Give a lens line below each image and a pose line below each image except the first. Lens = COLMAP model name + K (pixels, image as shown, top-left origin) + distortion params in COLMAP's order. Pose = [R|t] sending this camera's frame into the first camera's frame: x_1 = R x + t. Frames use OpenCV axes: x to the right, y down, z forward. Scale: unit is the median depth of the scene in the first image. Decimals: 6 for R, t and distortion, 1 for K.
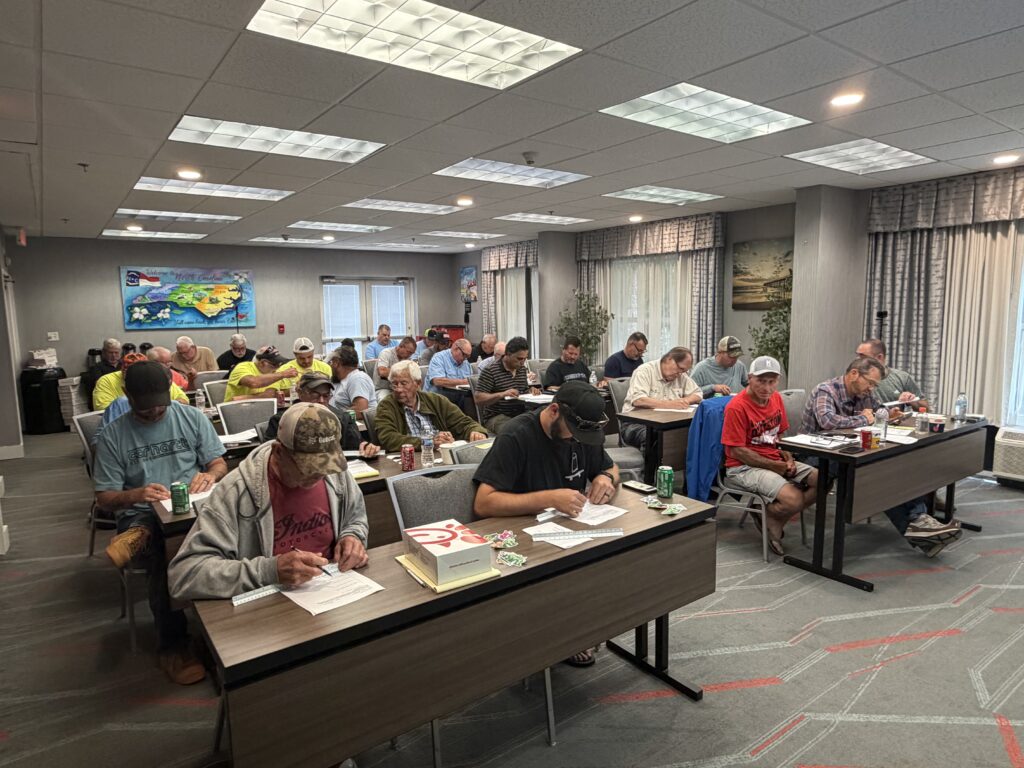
lens RADIAL K [[627.3, 0, 515.2], [0, 627.3, 386.9], [0, 0, 1]] dist [-0.028440, -0.002480]
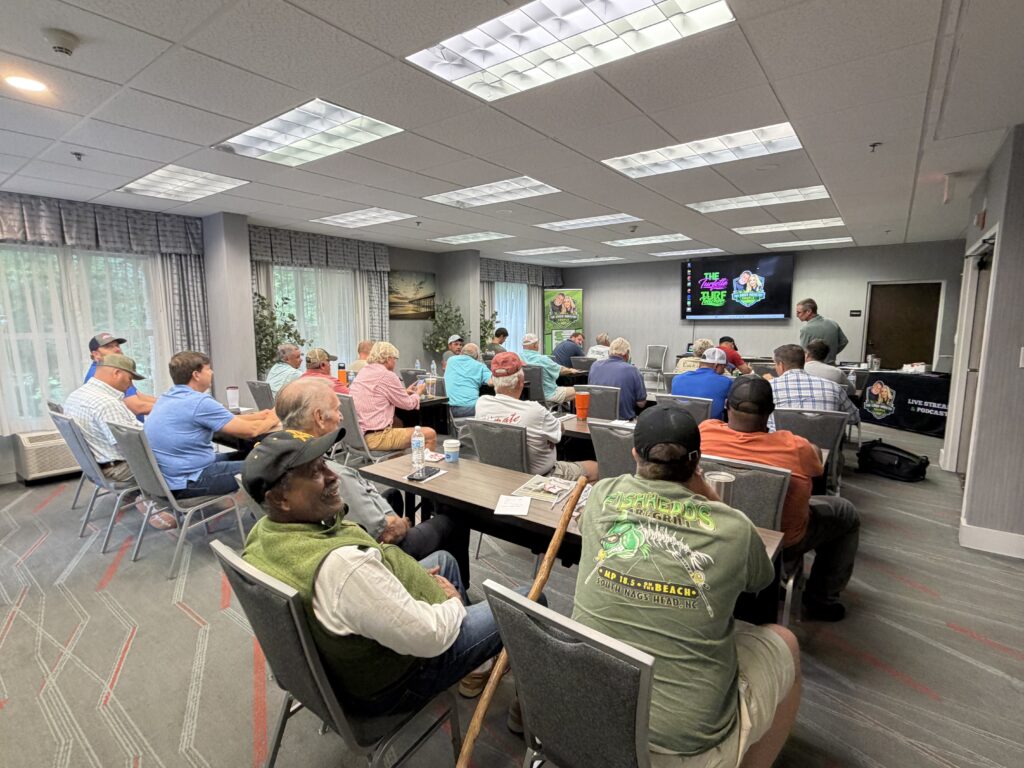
lens RADIAL K [[510.0, 0, 514.5], [0, 510.0, 389.7], [0, 0, 1]] dist [-0.017815, 0.000781]
pose [[-0.293398, -0.123492, 0.947981, -0.651679], [0.119687, 0.979074, 0.164586, -0.102022], [-0.948469, 0.161750, -0.272478, 0.884627]]
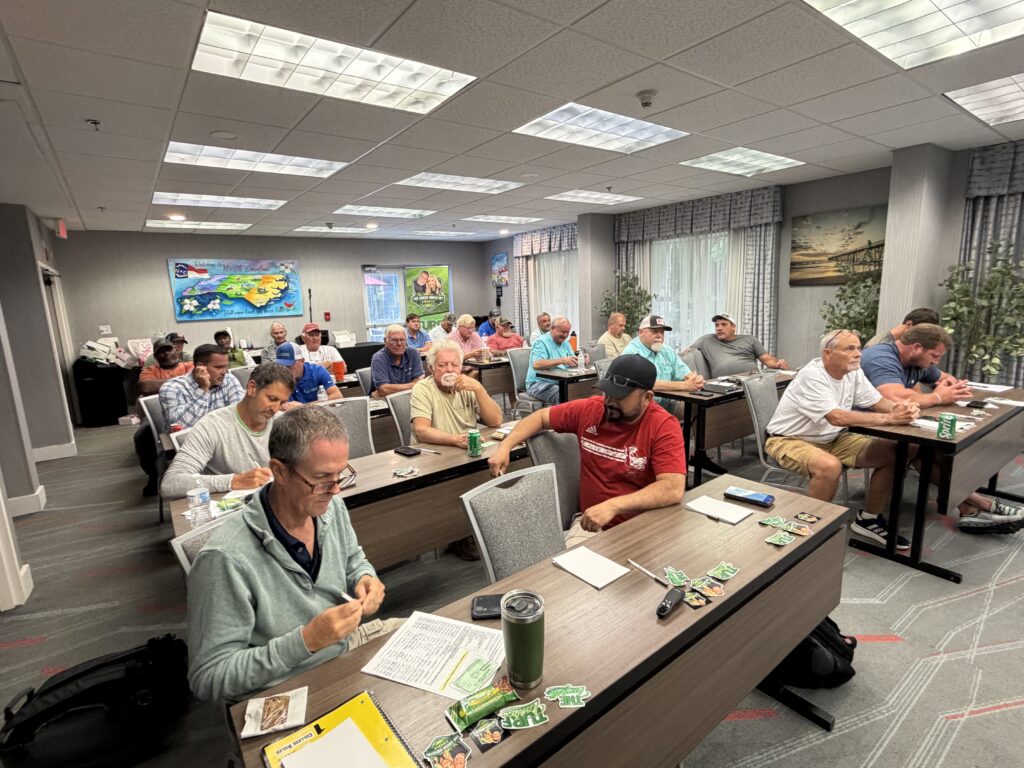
lens RADIAL K [[510.0, 0, 509.3], [0, 510.0, 386.5], [0, 0, 1]] dist [-0.017815, 0.000781]
pose [[0.999680, -0.025139, -0.002663, -0.079569], [0.025248, 0.998111, 0.056003, -0.017747], [0.001250, -0.056052, 0.998427, 0.159105]]
